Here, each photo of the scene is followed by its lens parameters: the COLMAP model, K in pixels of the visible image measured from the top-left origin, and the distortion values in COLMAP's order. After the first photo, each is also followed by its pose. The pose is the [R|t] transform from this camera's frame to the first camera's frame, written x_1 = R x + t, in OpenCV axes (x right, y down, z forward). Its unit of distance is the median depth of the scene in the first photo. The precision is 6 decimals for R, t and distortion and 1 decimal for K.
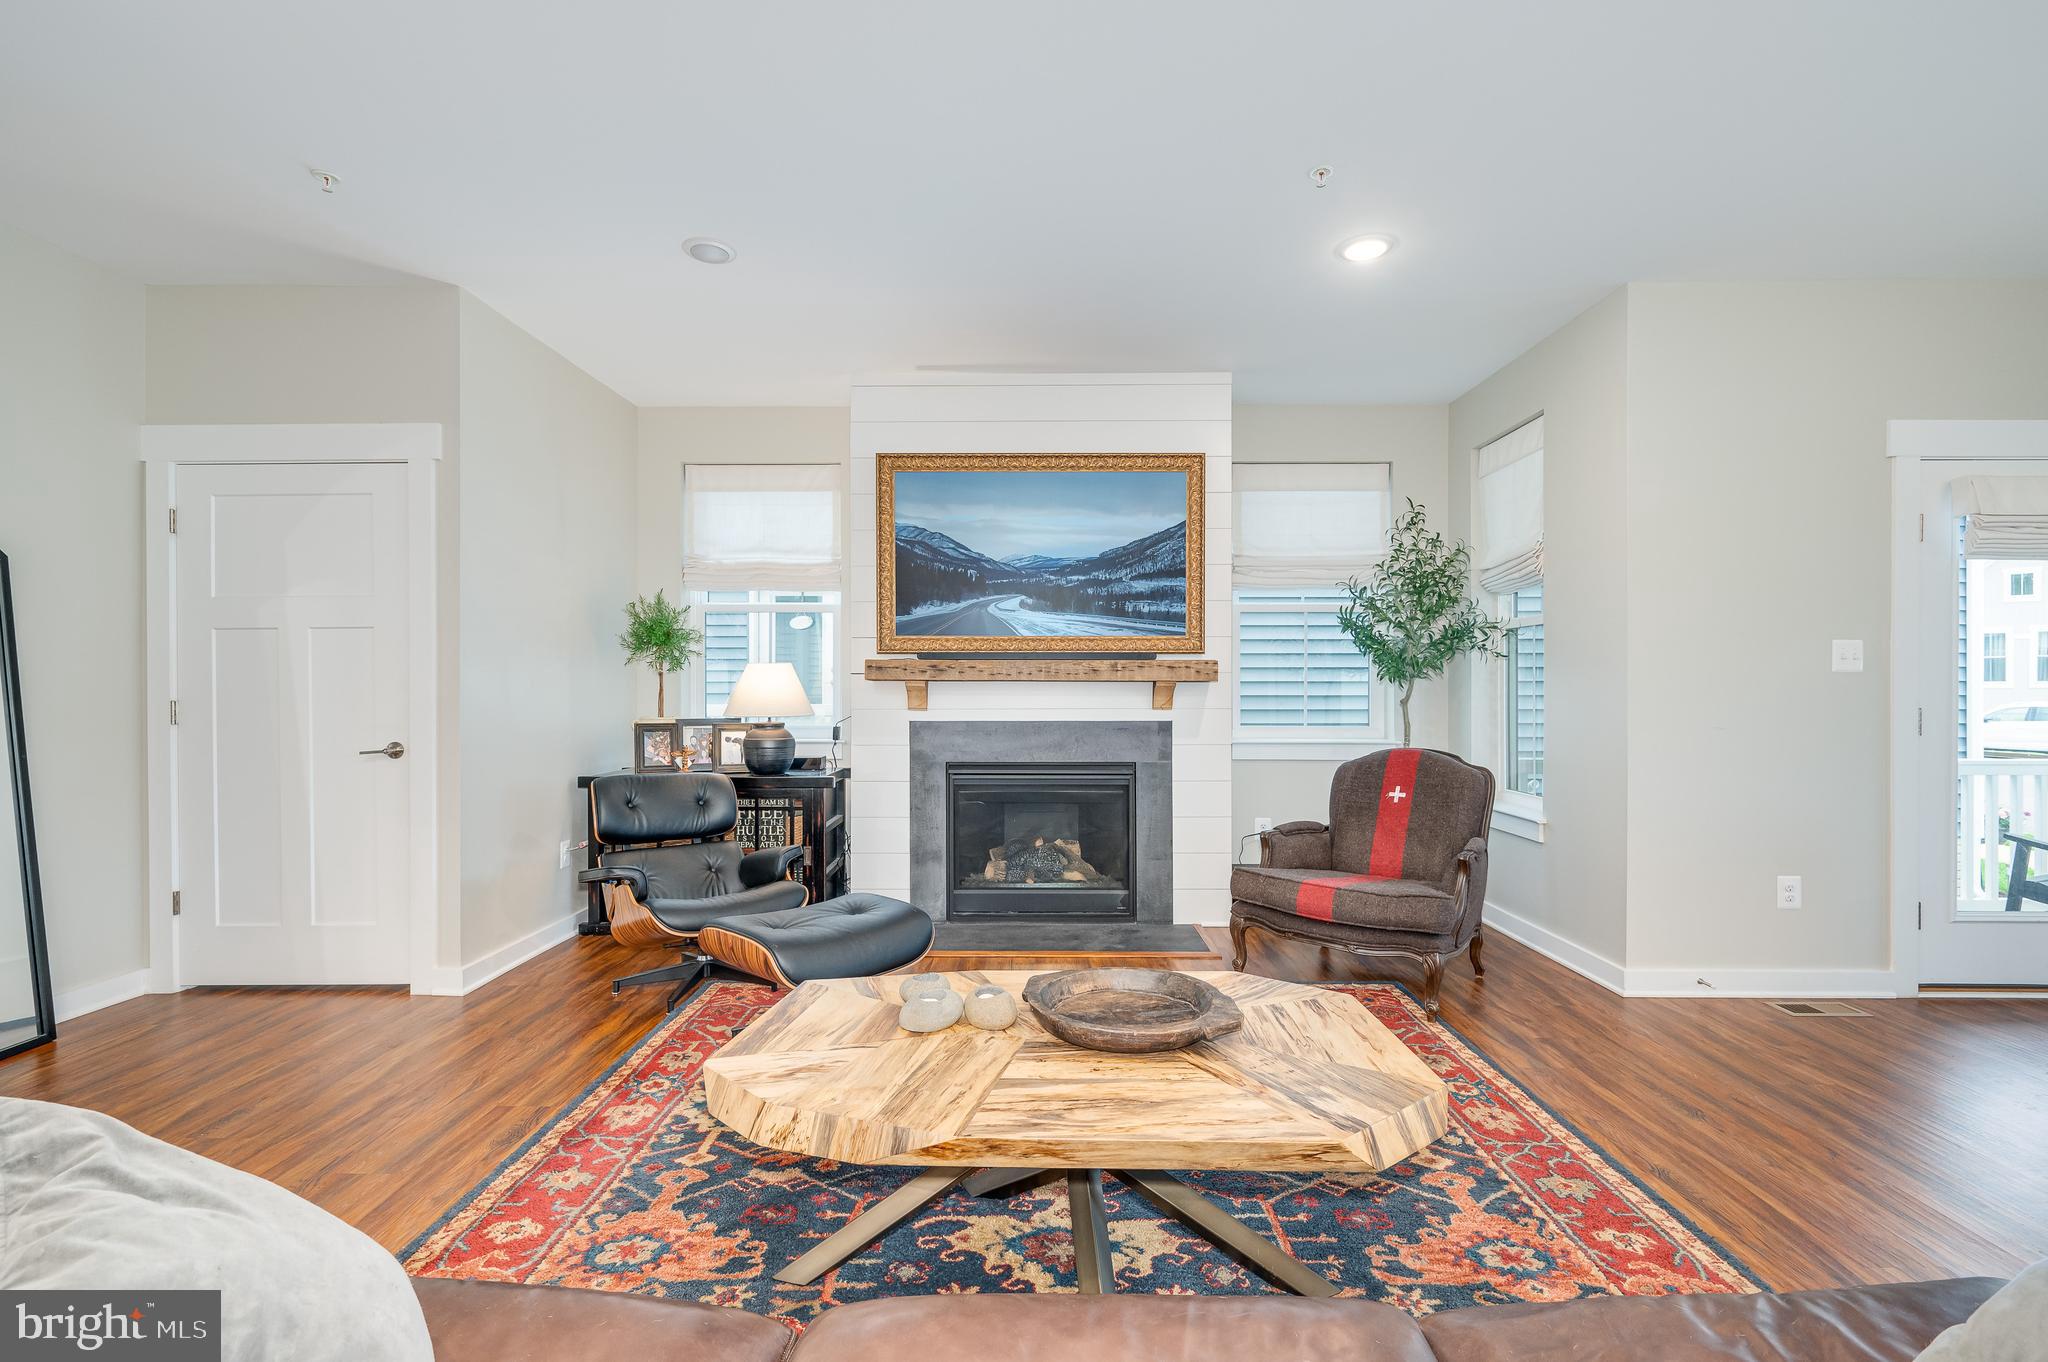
lens RADIAL K [[906.3, 0, 1037.6], [0, 906.3, 688.7], [0, 0, 1]] dist [0.001987, 0.000191]
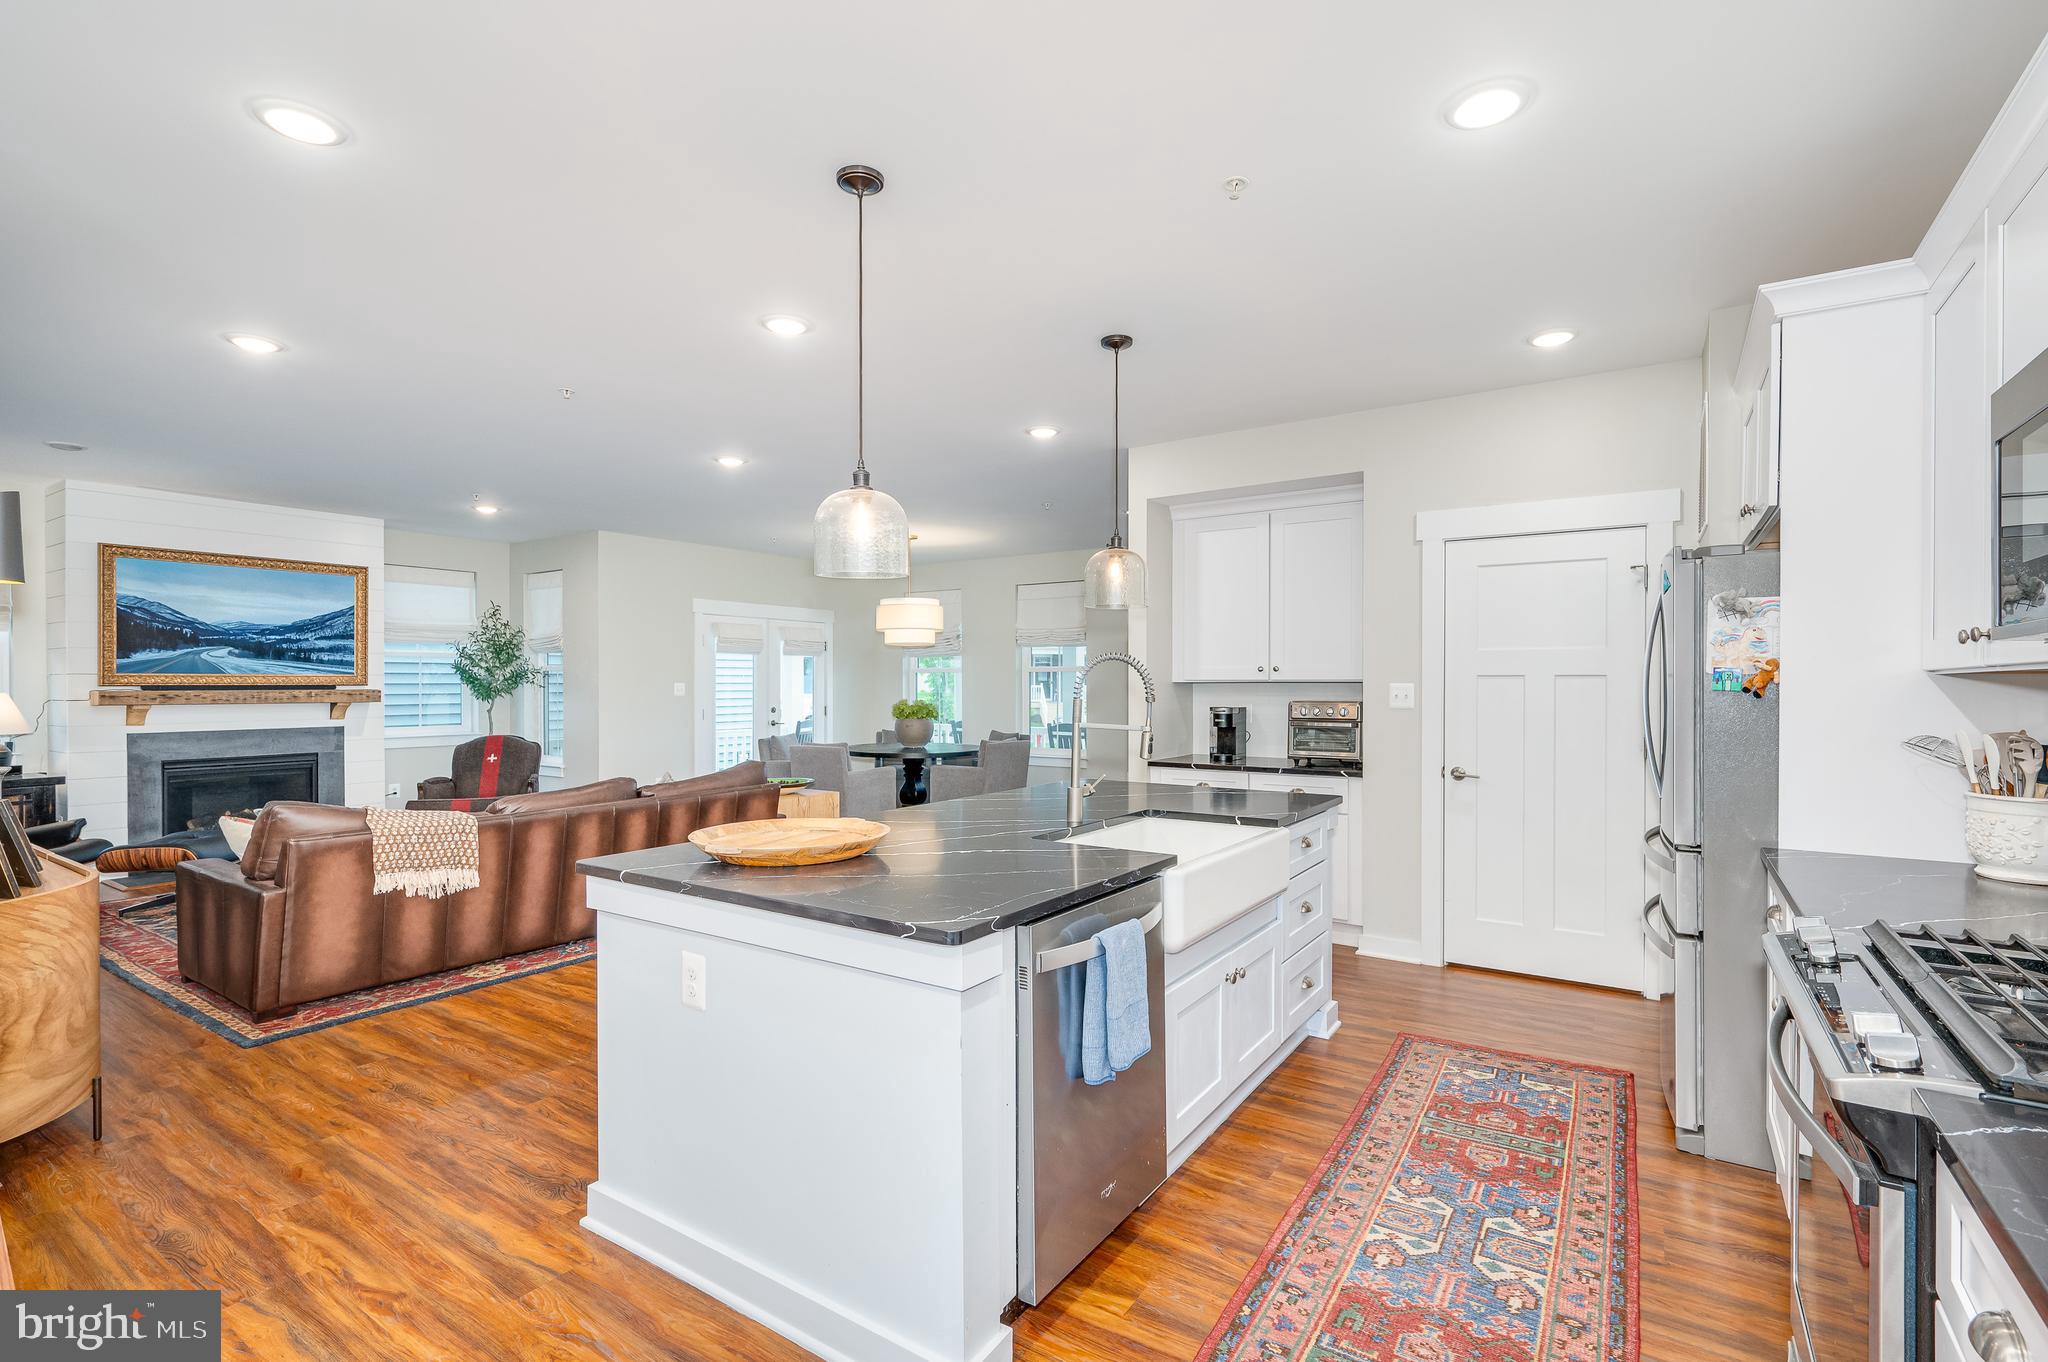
lens RADIAL K [[941.7, 0, 1030.4], [0, 941.7, 687.1], [0, 0, 1]] dist [0.002873, 0.000815]
pose [[0.553322, -0.004348, 0.832956, -0.594506], [0.003154, 0.999990, 0.003124, -0.036931], [-0.832961, 0.000899, 0.553331, -0.997884]]
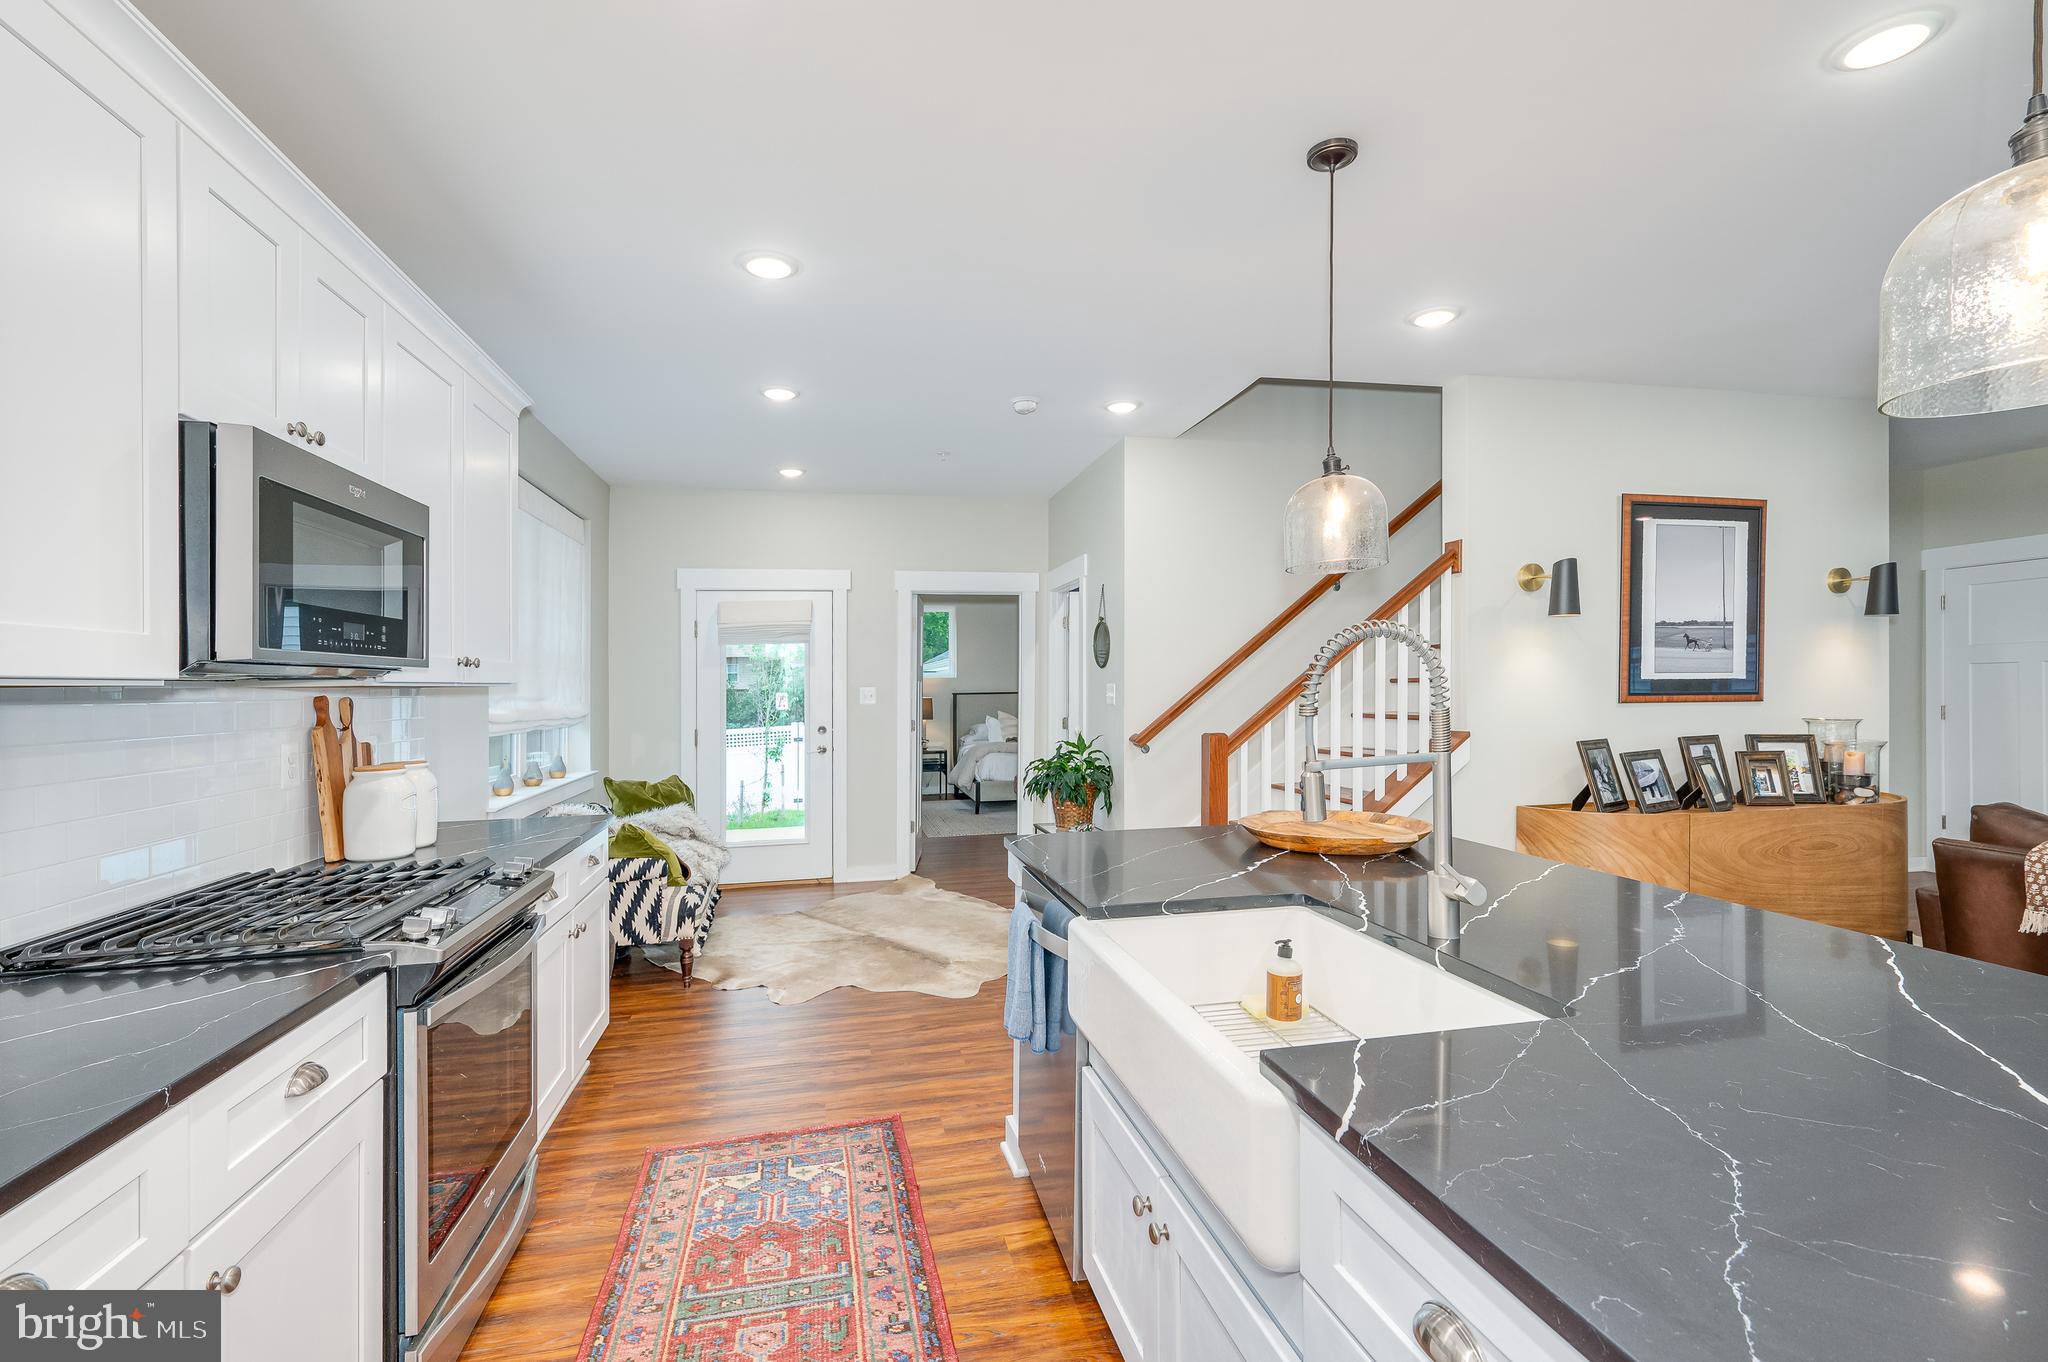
lens RADIAL K [[935.1, 0, 1028.1], [0, 935.1, 693.0], [0, 0, 1]] dist [0.002729, 0.001158]
pose [[0.219469, 0.003215, -0.975614, 0.324396], [0.014348, 0.999876, 0.006522, -0.037607], [0.975514, -0.015429, 0.219395, -0.878405]]
